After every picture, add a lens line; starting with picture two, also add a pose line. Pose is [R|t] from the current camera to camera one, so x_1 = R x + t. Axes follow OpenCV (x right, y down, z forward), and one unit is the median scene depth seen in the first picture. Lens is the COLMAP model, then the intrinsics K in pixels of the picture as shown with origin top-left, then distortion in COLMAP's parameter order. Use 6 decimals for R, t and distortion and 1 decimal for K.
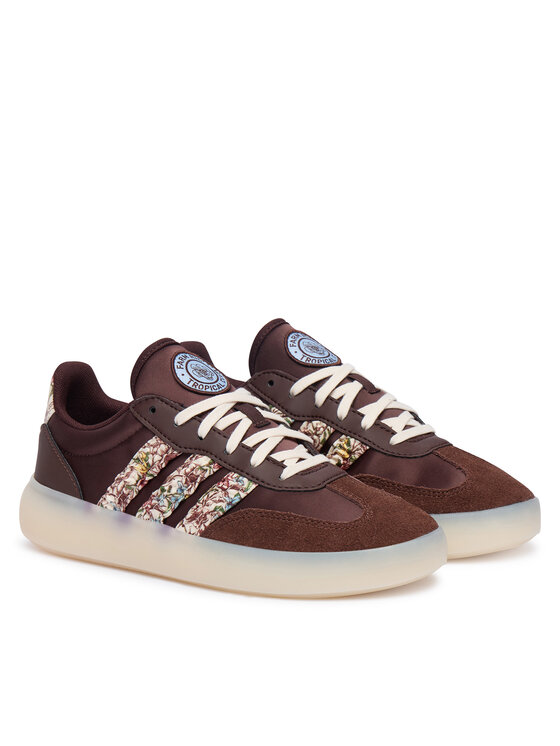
lens RADIAL K [[2036.3, 0, 280.1], [0, 2036.3, 371.3], [0, 0, 1]] dist [-0.579517, 0.000000]
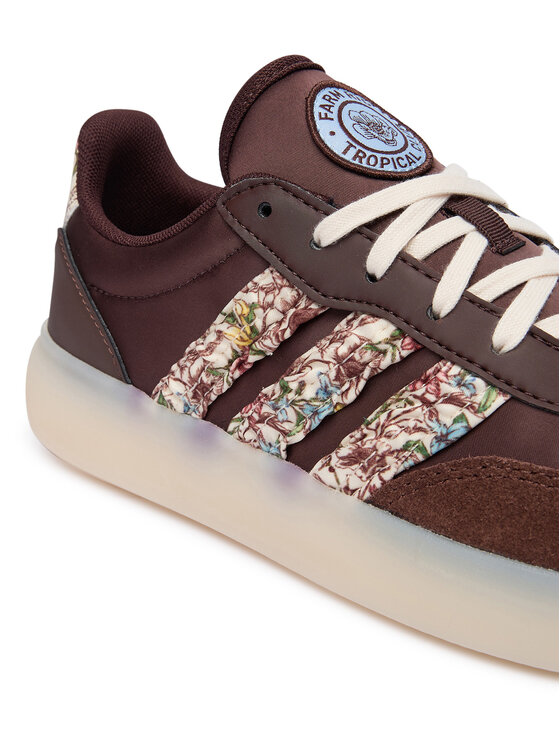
lens RADIAL K [[1189.2, 0, 279.3], [0, 1189.2, 372.5], [0, 0, 1]] dist [-0.201502, 0.000000]
pose [[0.998297, 0.018924, -0.055185, -0.044218], [-0.008054, 0.981573, 0.190917, 0.004040], [0.057781, -0.190148, 0.980054, 0.734667]]
